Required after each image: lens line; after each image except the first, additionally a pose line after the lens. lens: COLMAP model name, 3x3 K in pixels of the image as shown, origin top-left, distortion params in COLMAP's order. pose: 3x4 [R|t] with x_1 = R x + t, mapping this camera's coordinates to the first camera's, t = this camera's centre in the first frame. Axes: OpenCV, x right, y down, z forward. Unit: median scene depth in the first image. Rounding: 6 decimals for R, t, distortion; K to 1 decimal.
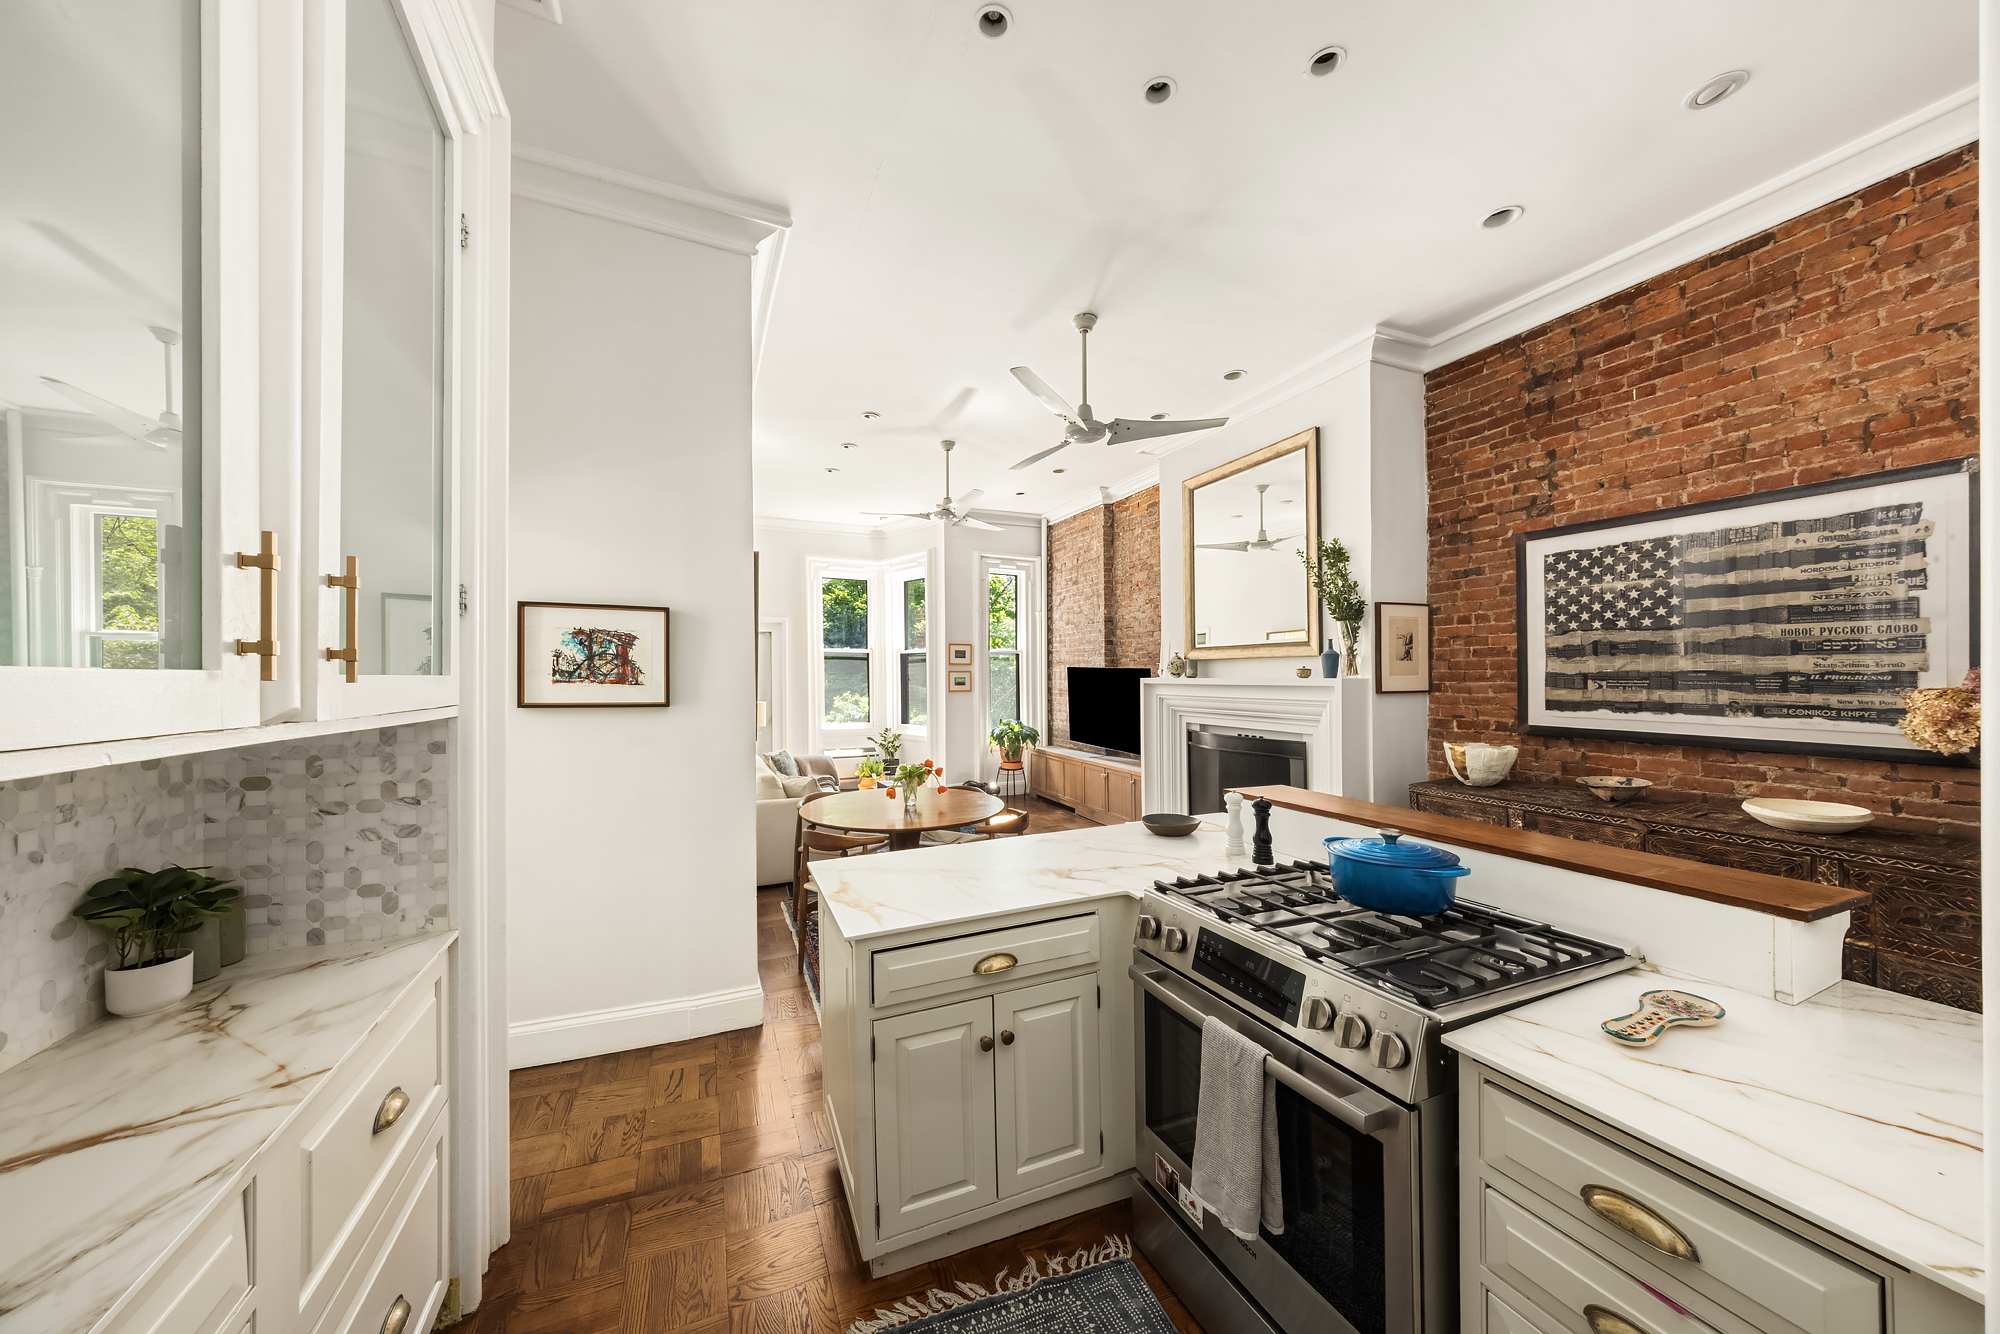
lens RADIAL K [[669.8, 0, 950.9], [0, 669.8, 664.9], [0, 0, 1]] dist [0.000869, 0.000050]
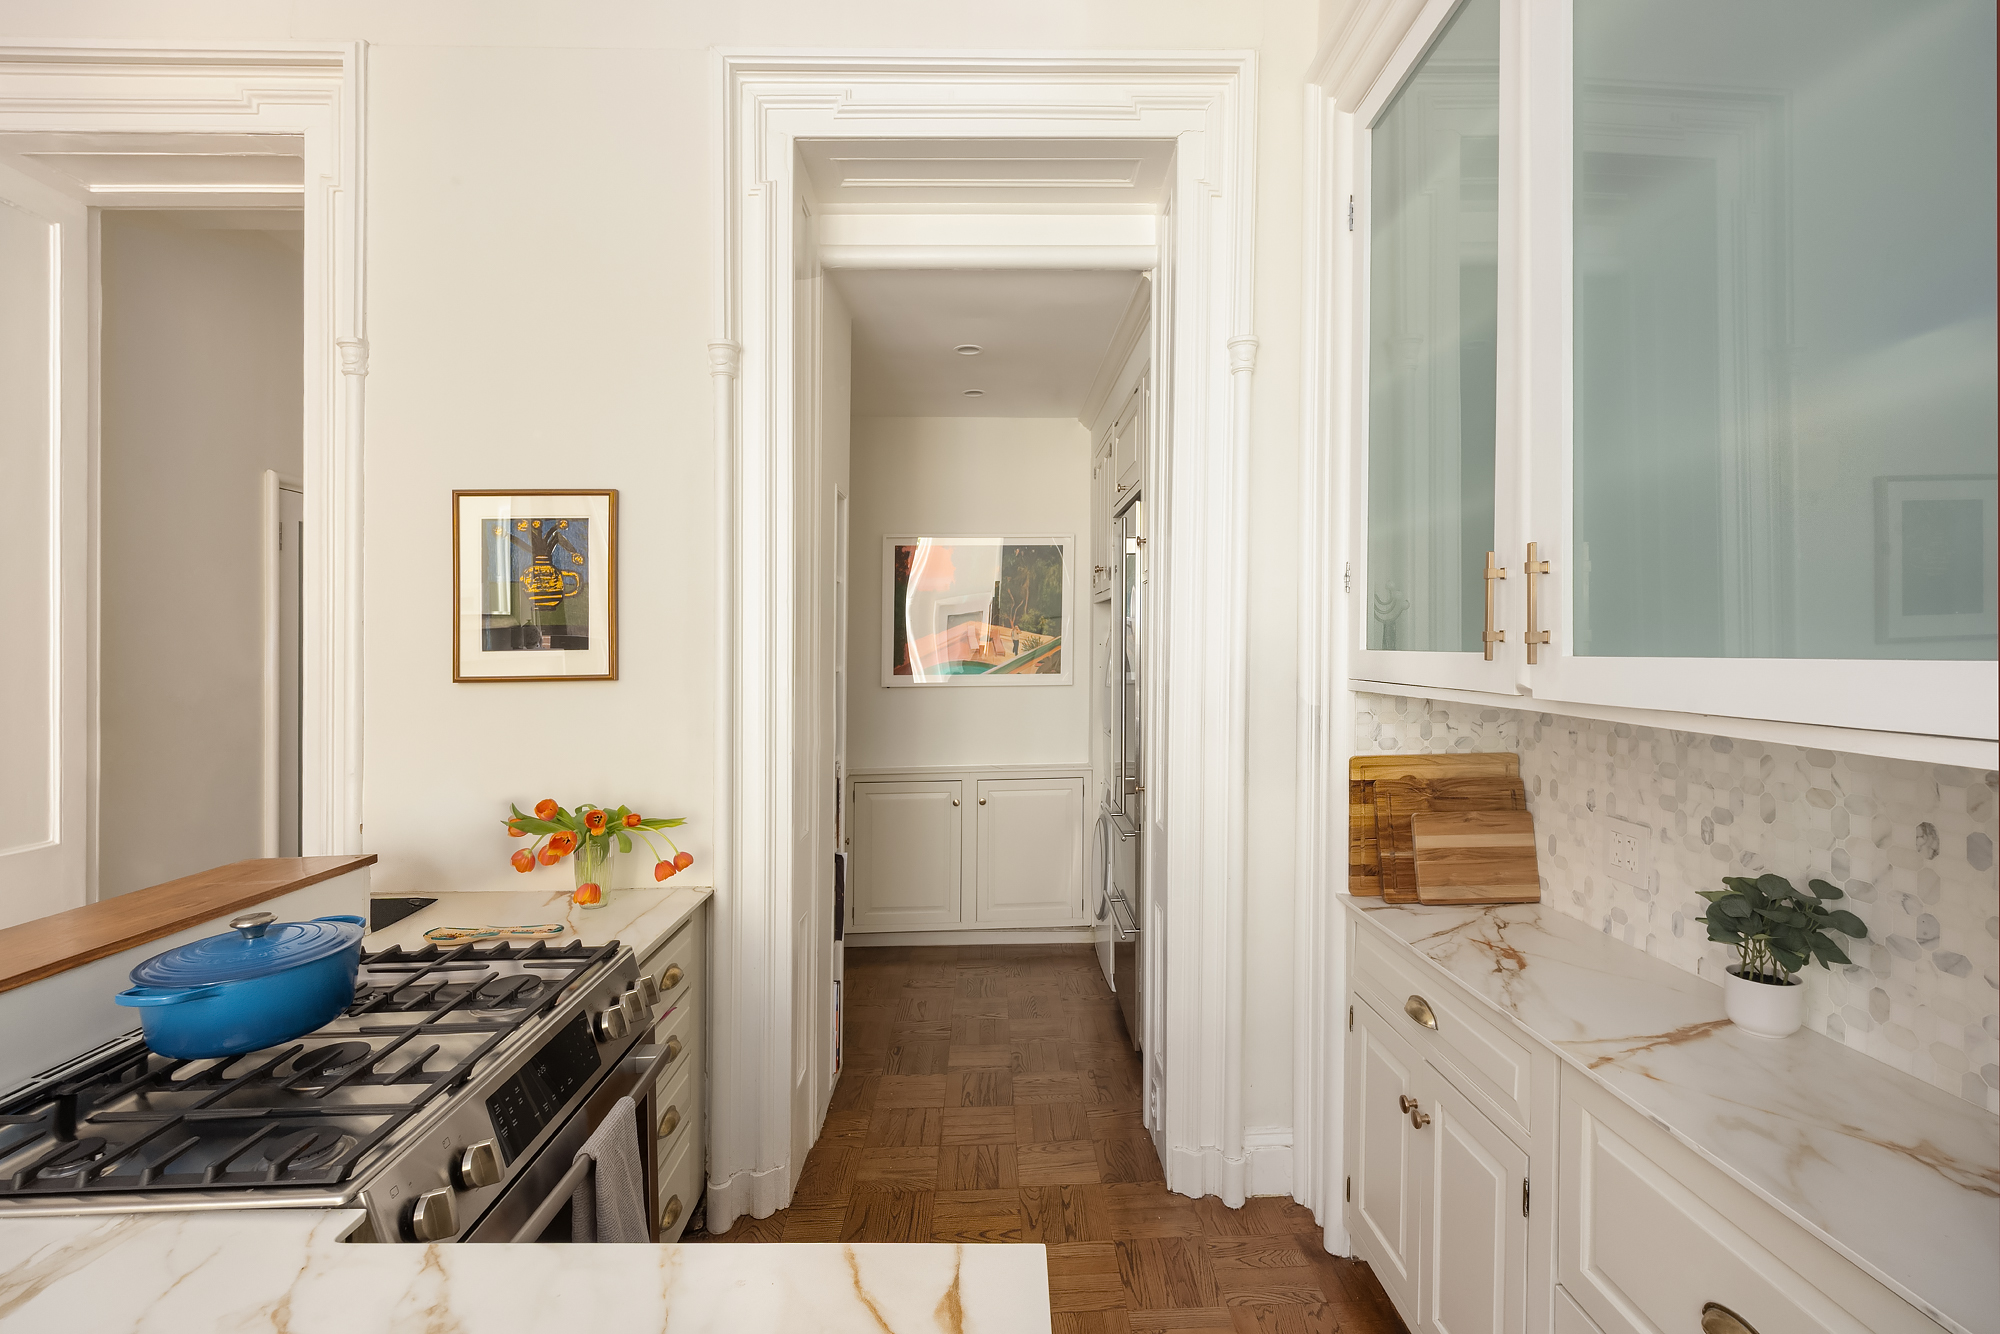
lens RADIAL K [[875.2, 0, 1013.8], [0, 875.2, 659.4], [0, 0, 1]] dist [-0.009814, 0.000595]
pose [[-0.943988, 0.013156, 0.329718, -0.071304], [0.010648, 0.999899, -0.009411, 0.001359], [-0.329808, -0.005373, -0.944033, 0.315102]]
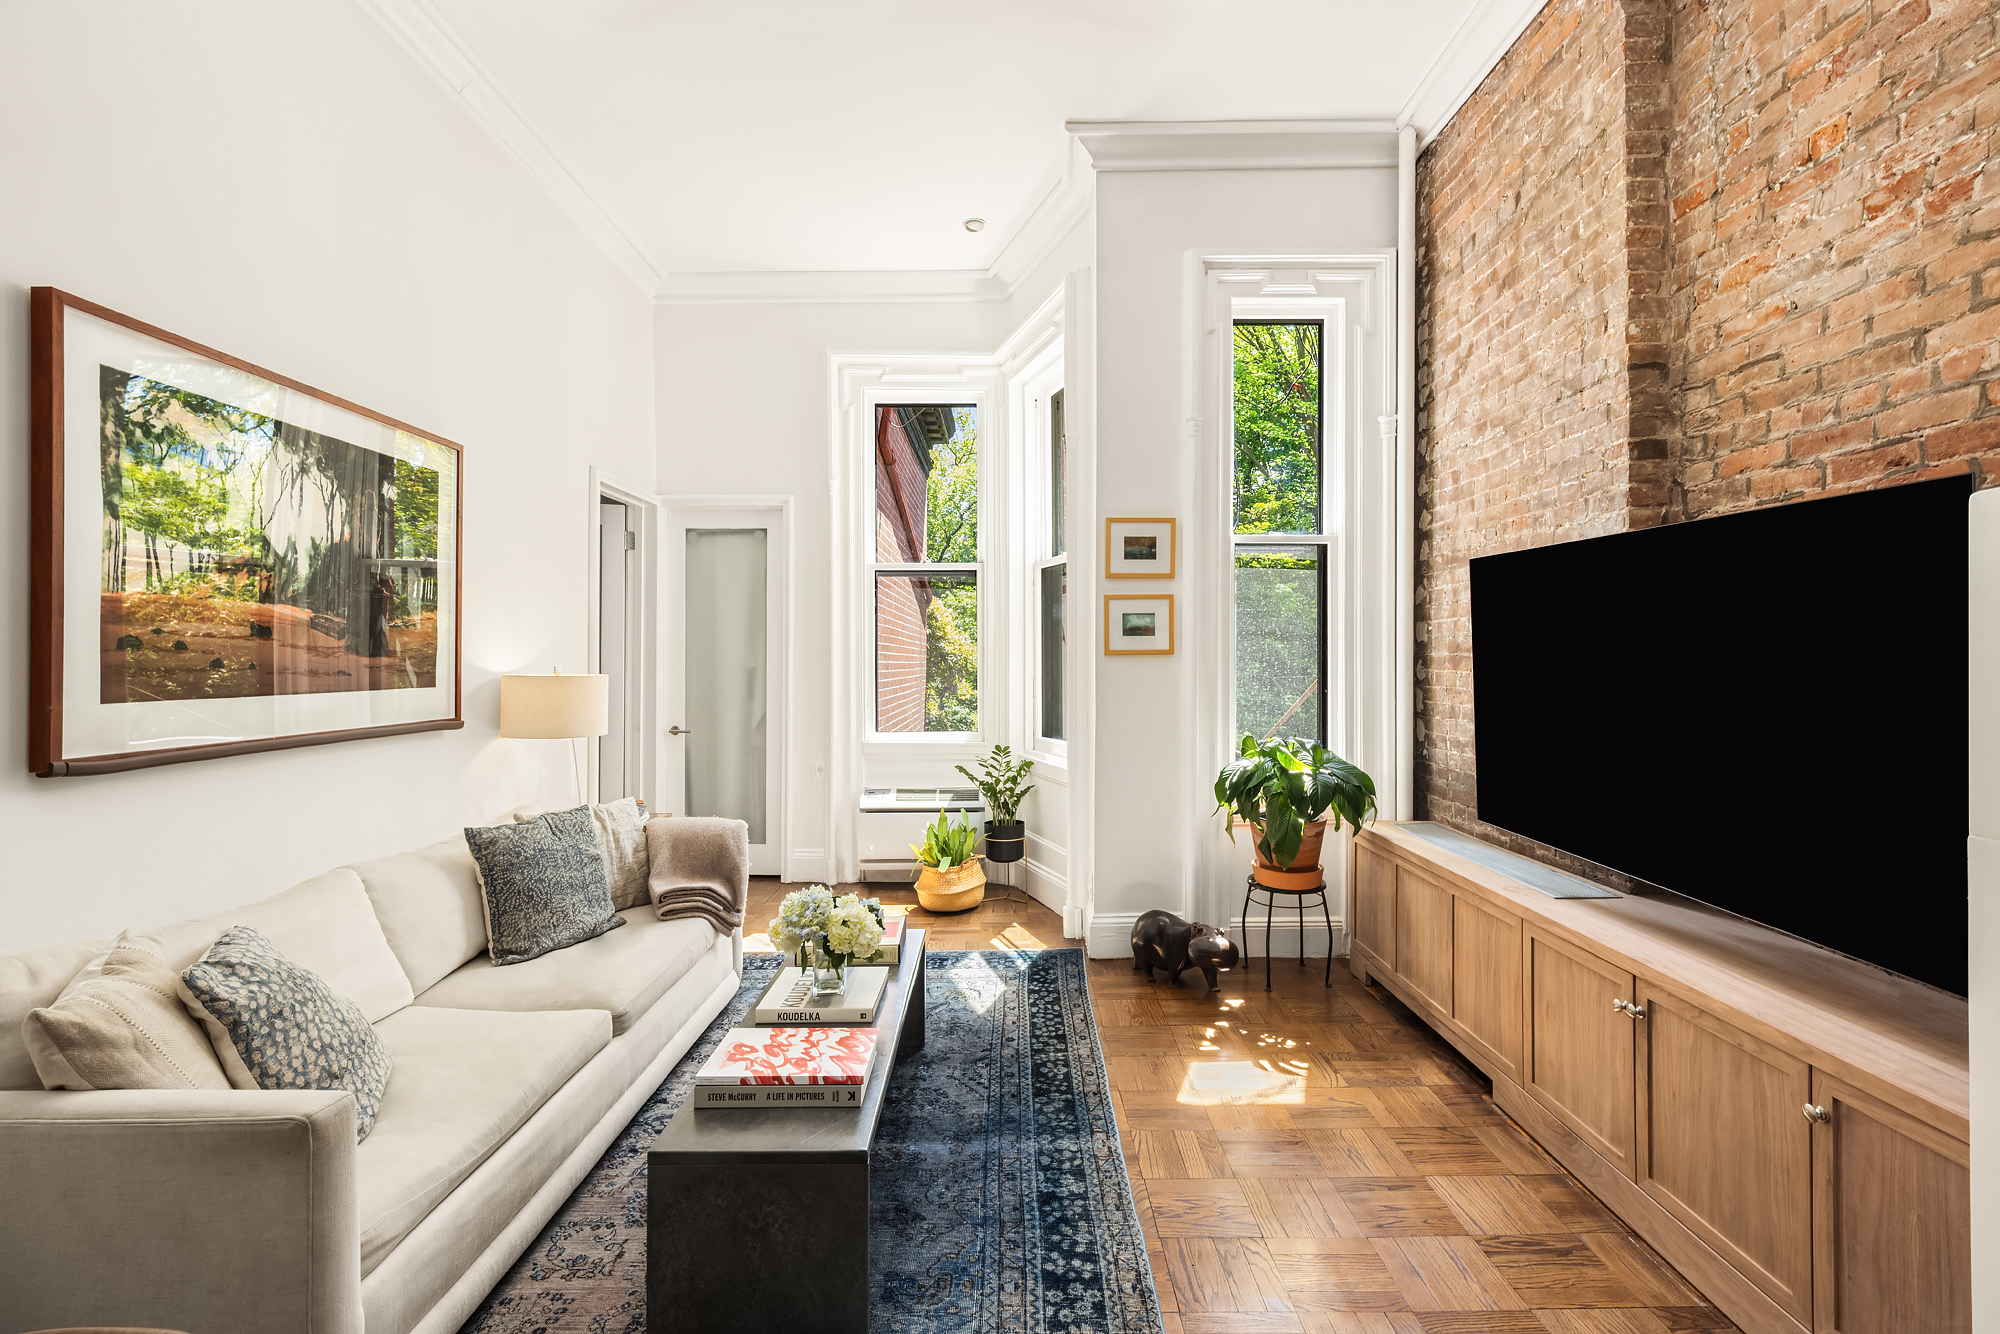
lens RADIAL K [[875.2, 0, 1010.4], [0, 875.2, 663.5], [0, 0, 1]] dist [-0.009814, 0.000595]
pose [[0.933350, 0.004788, -0.358936, 0.115959], [0.002216, 0.999815, 0.019100, 0.035983], [0.358961, -0.018622, 0.933167, 0.543216]]
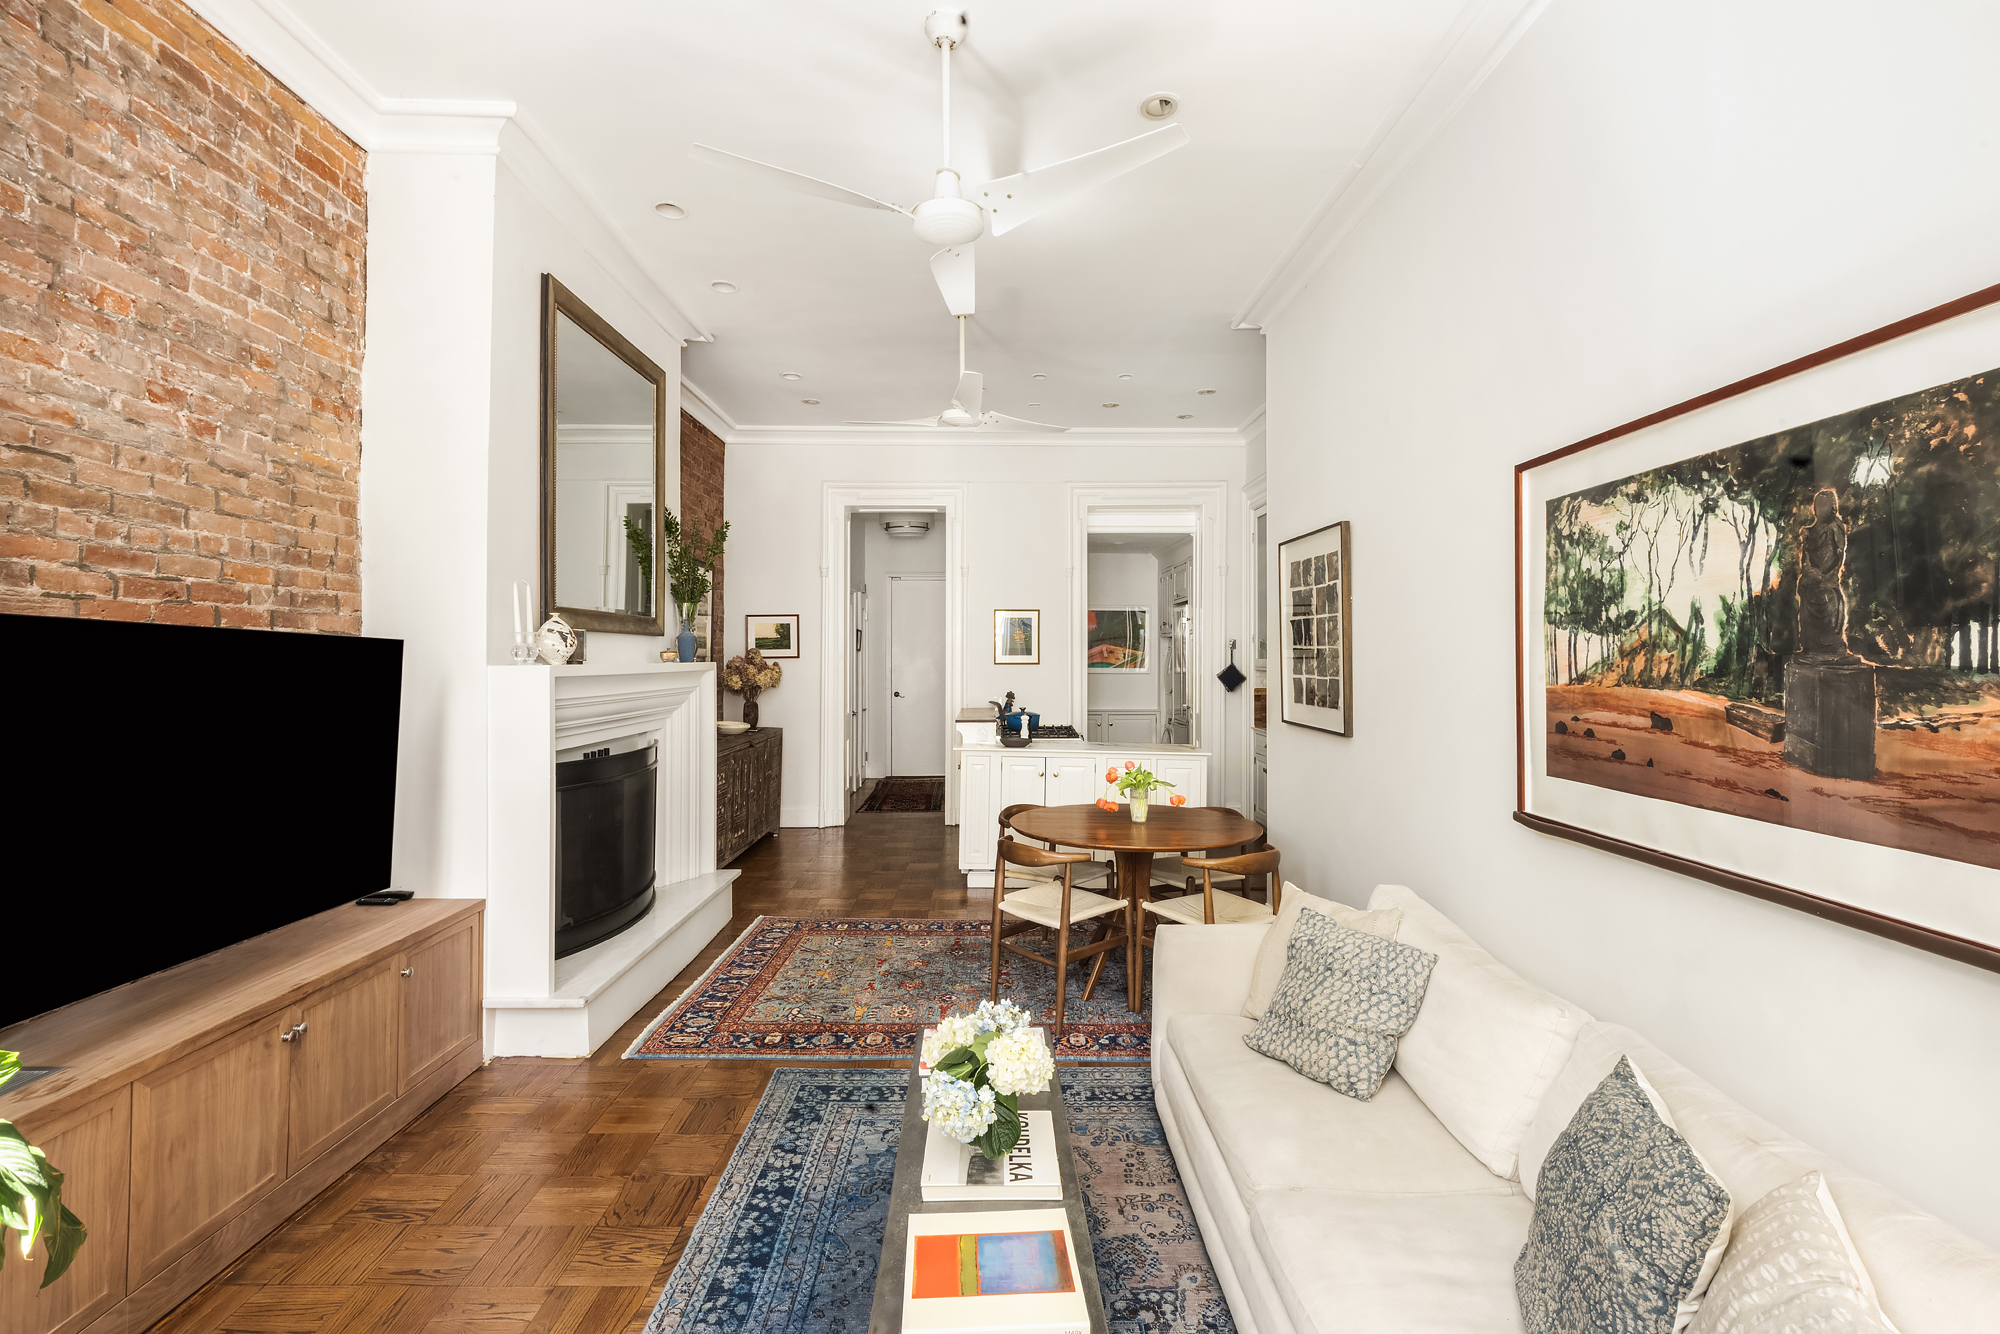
lens RADIAL K [[875.2, 0, 1000.2], [0, 875.2, 657.4], [0, 0, 1]] dist [-0.009814, 0.000595]
pose [[-0.936186, 0.004614, 0.351475, -0.163952], [-0.001215, 0.999865, -0.016364, 0.013559], [-0.351504, -0.015747, -0.936054, 1.077215]]
